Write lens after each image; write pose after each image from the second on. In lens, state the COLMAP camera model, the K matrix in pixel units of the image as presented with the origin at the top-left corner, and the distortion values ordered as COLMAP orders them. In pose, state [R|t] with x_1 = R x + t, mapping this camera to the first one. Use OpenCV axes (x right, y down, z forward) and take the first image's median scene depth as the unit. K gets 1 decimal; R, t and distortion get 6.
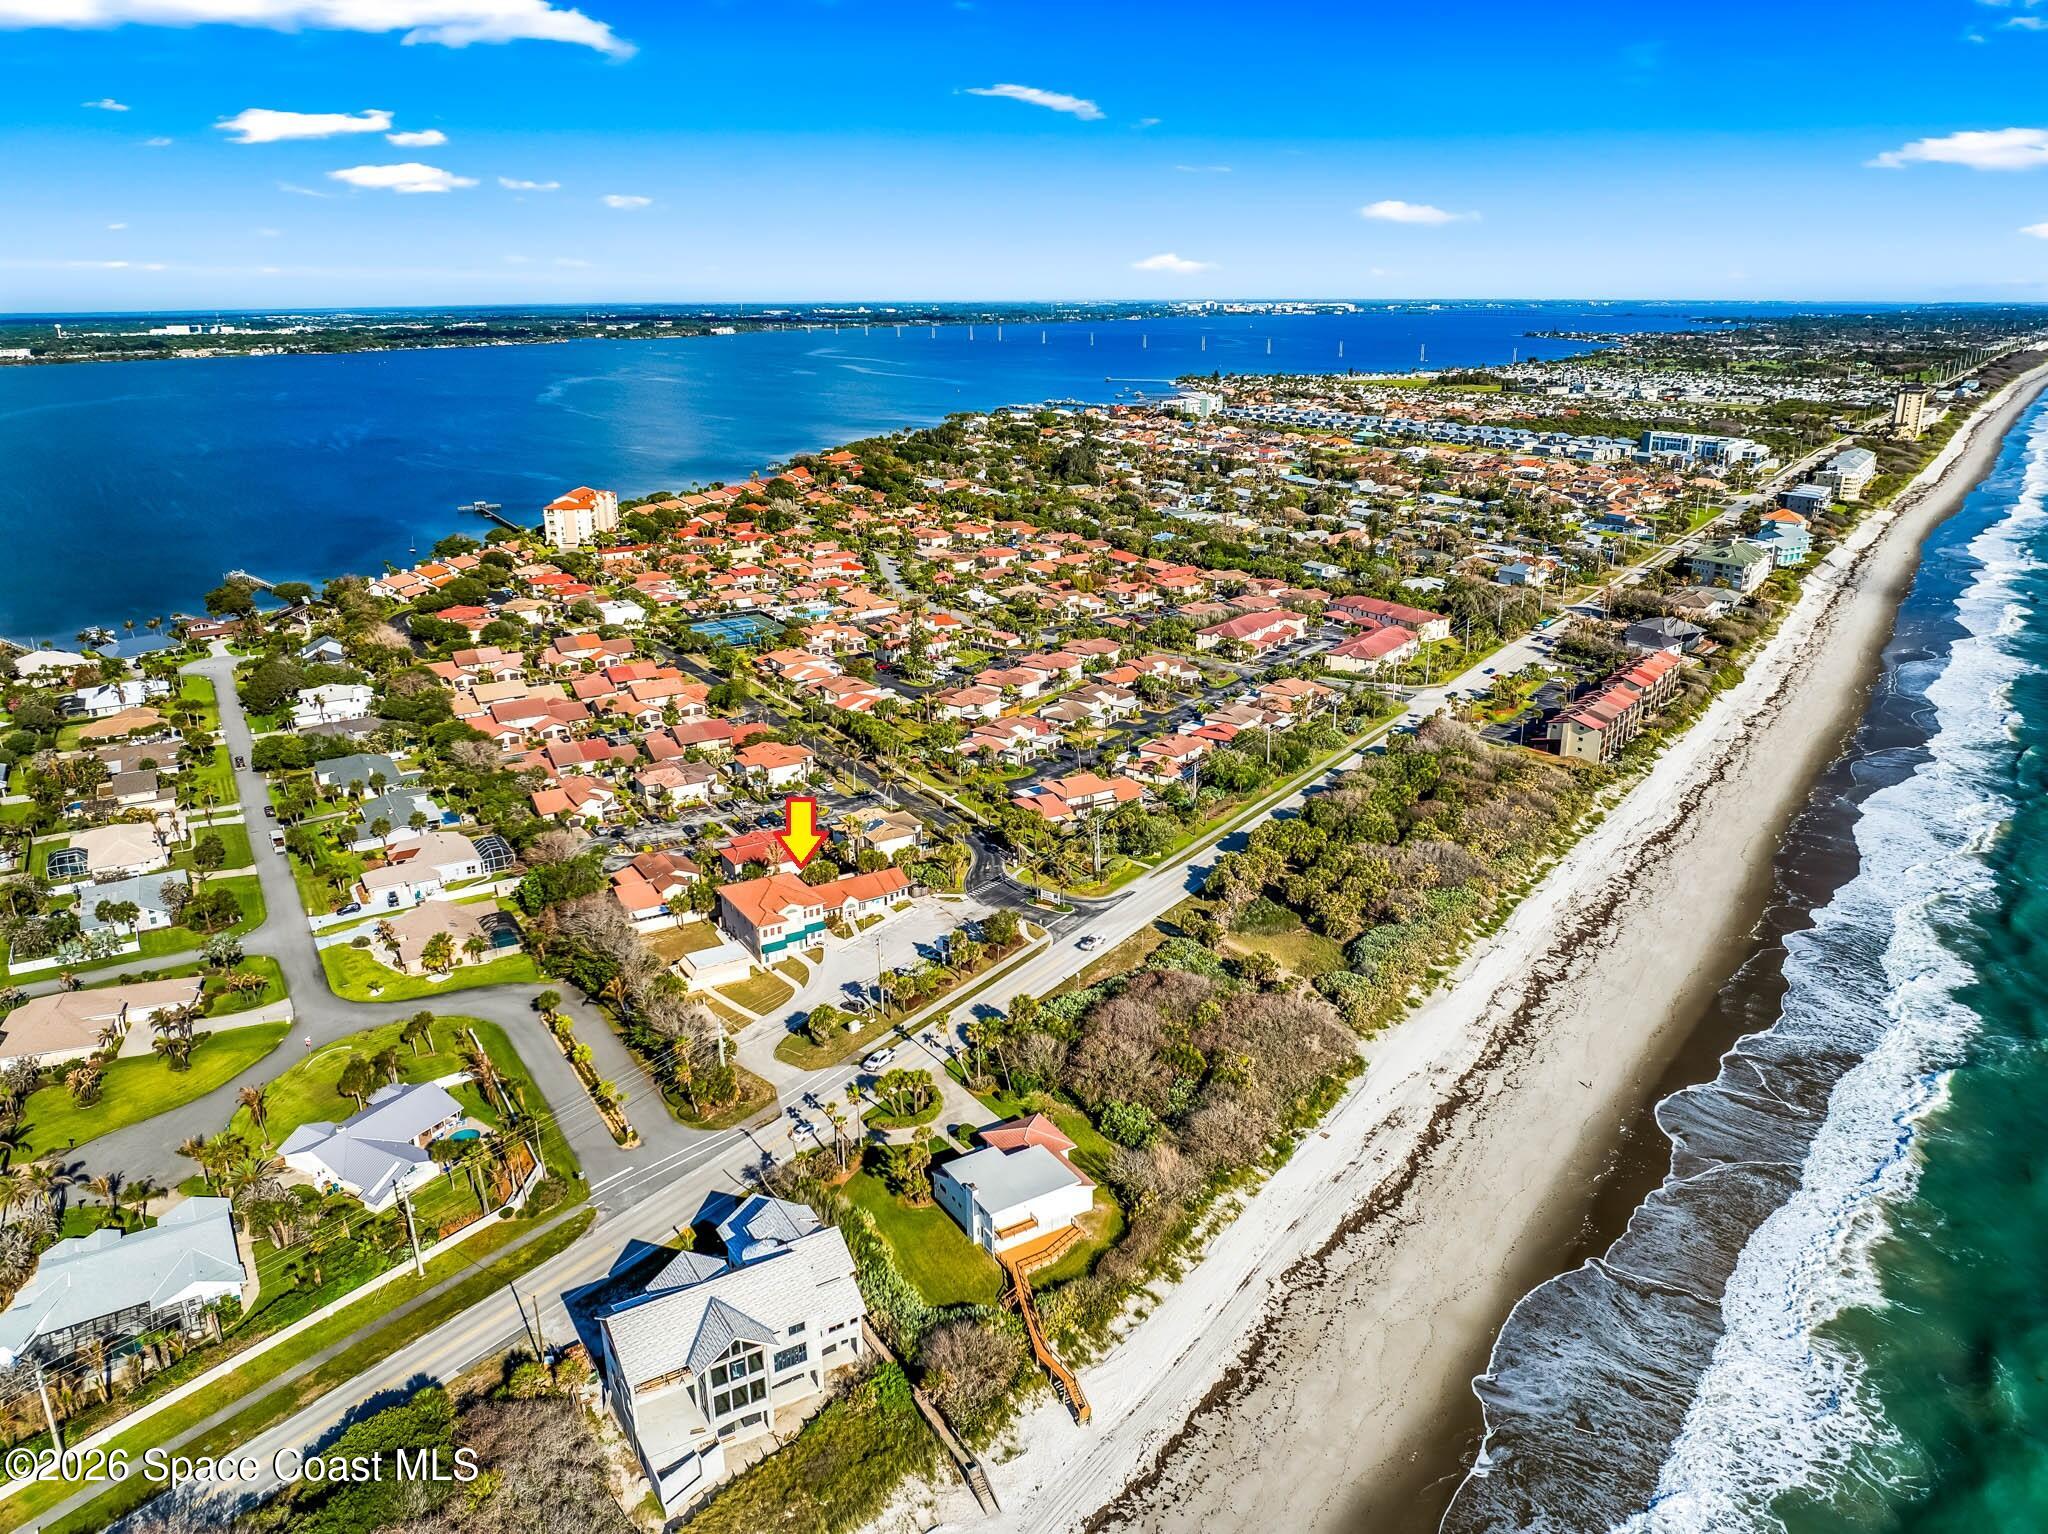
lens RADIAL K [[1451.9, 0, 1022.6], [0, 1451.9, 767.1], [0, 0, 1]] dist [-0.055989, 0.026197]
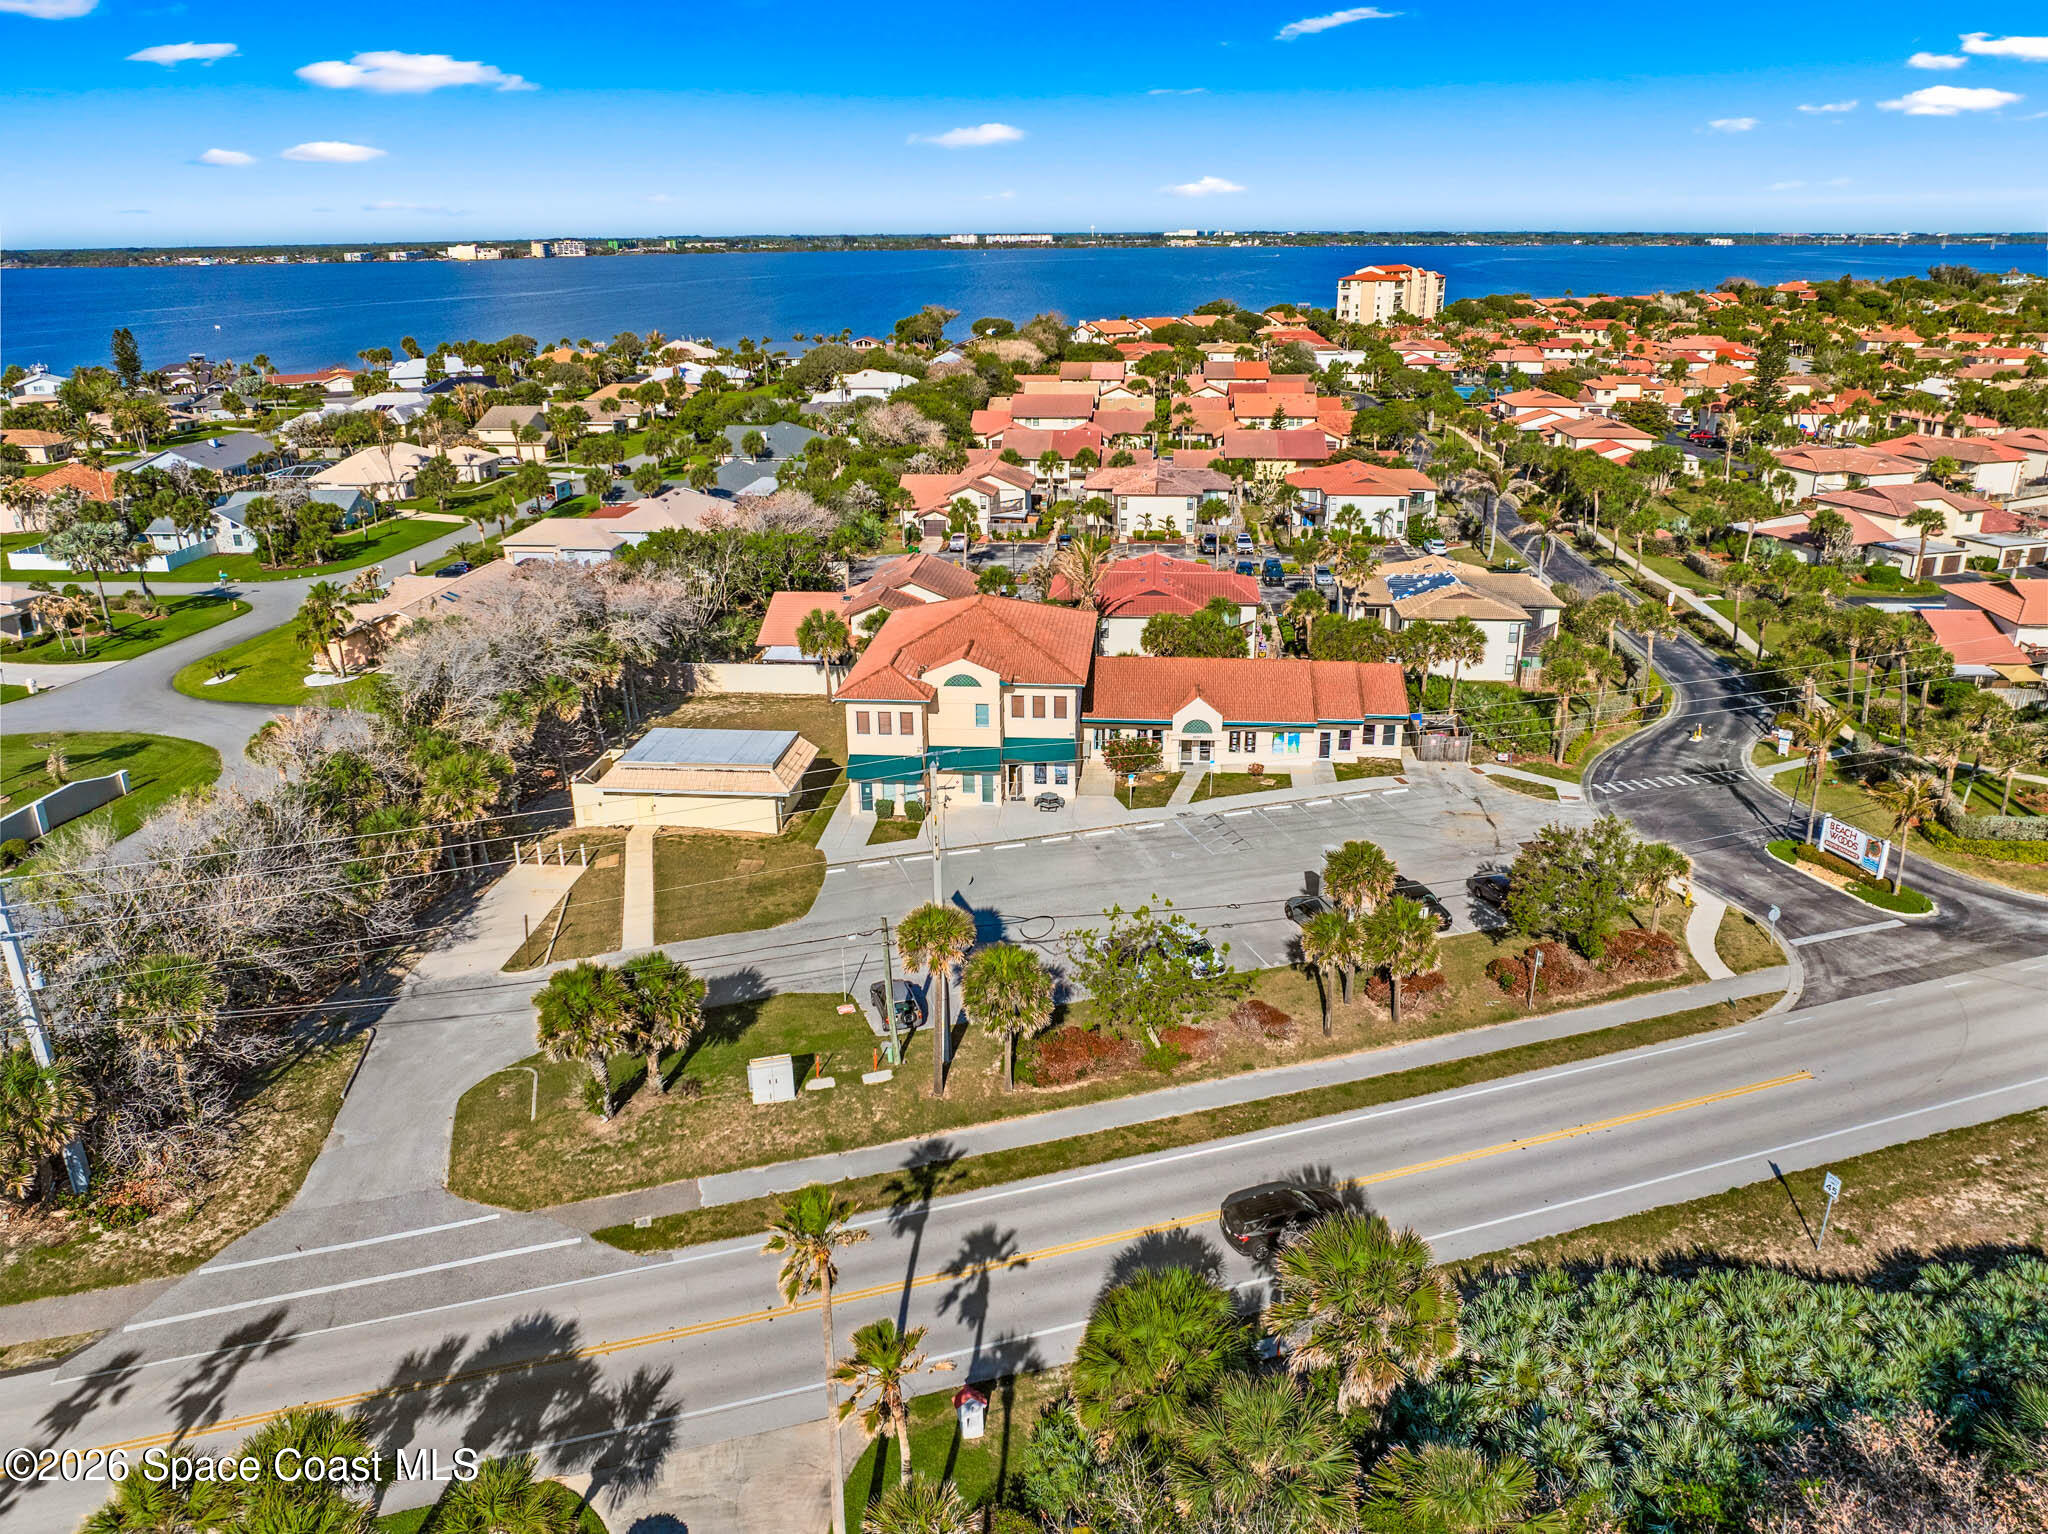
lens RADIAL K [[1451.9, 0, 1014.9], [0, 1451.9, 772.5], [0, 0, 1]] dist [-0.055989, 0.026197]
pose [[0.802600, 0.214918, -0.556456, 0.039817], [-0.187576, 0.976450, 0.106583, 0.076549], [0.566258, 0.018834, 0.824013, 0.680466]]
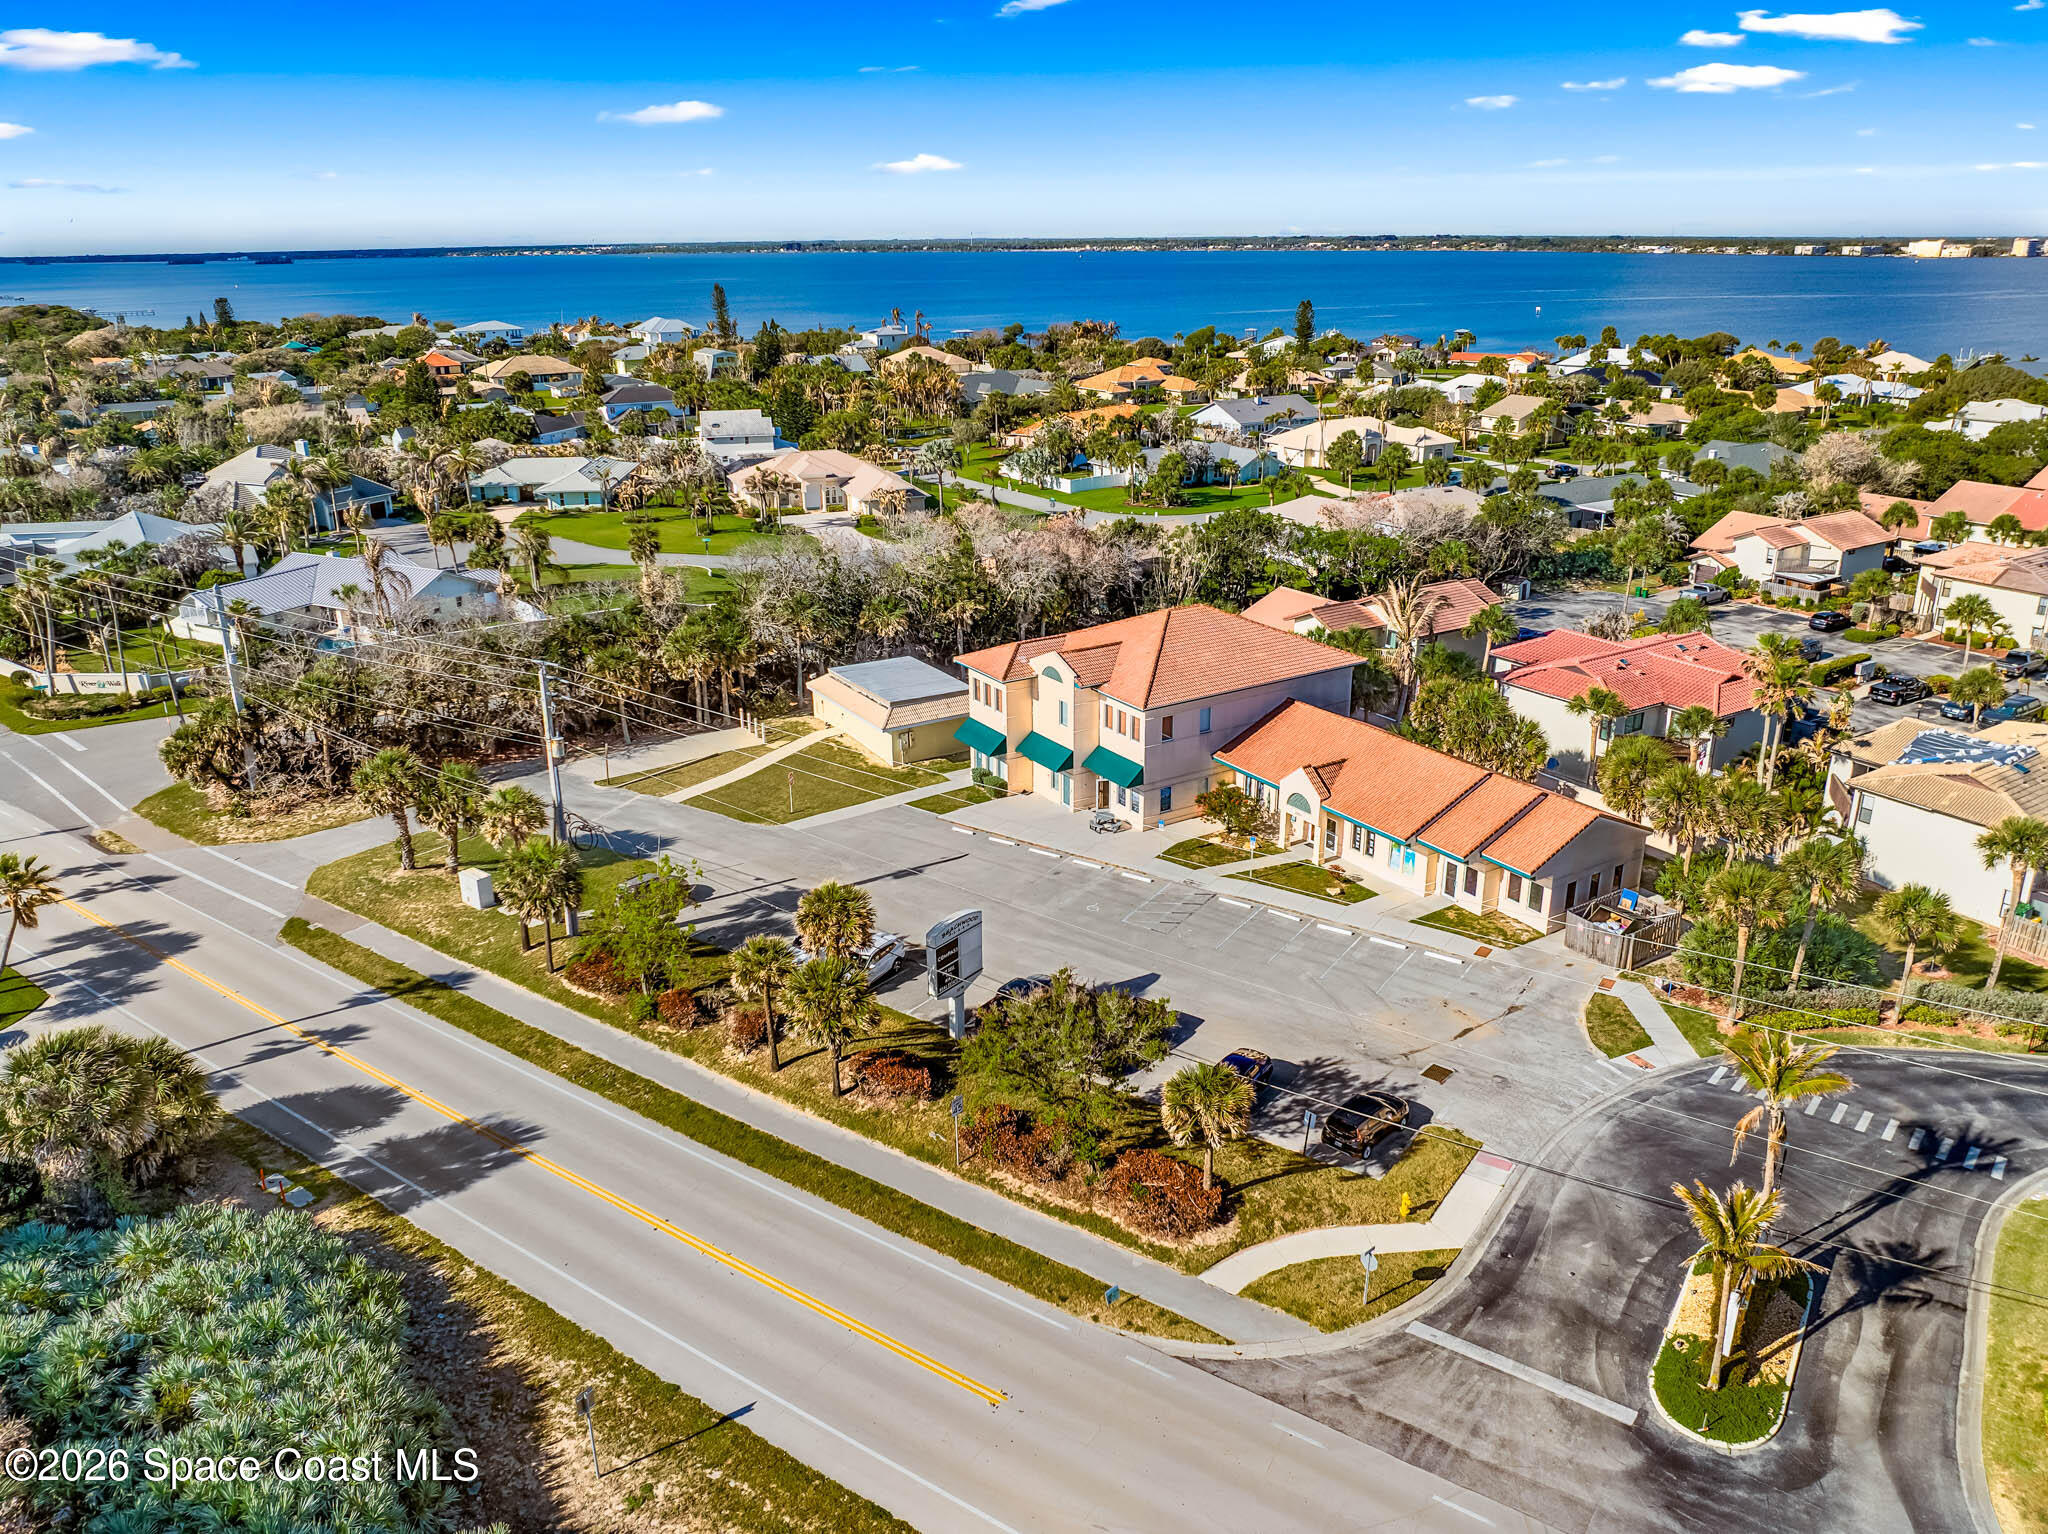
lens RADIAL K [[1451.9, 0, 1012.7], [0, 1451.9, 767.6], [0, 0, 1]] dist [-0.055989, 0.026197]
pose [[0.005474, 0.355514, -0.934655, 0.145608], [-0.301081, 0.891884, 0.337481, 0.009426], [0.953583, 0.279559, 0.111921, 0.896127]]
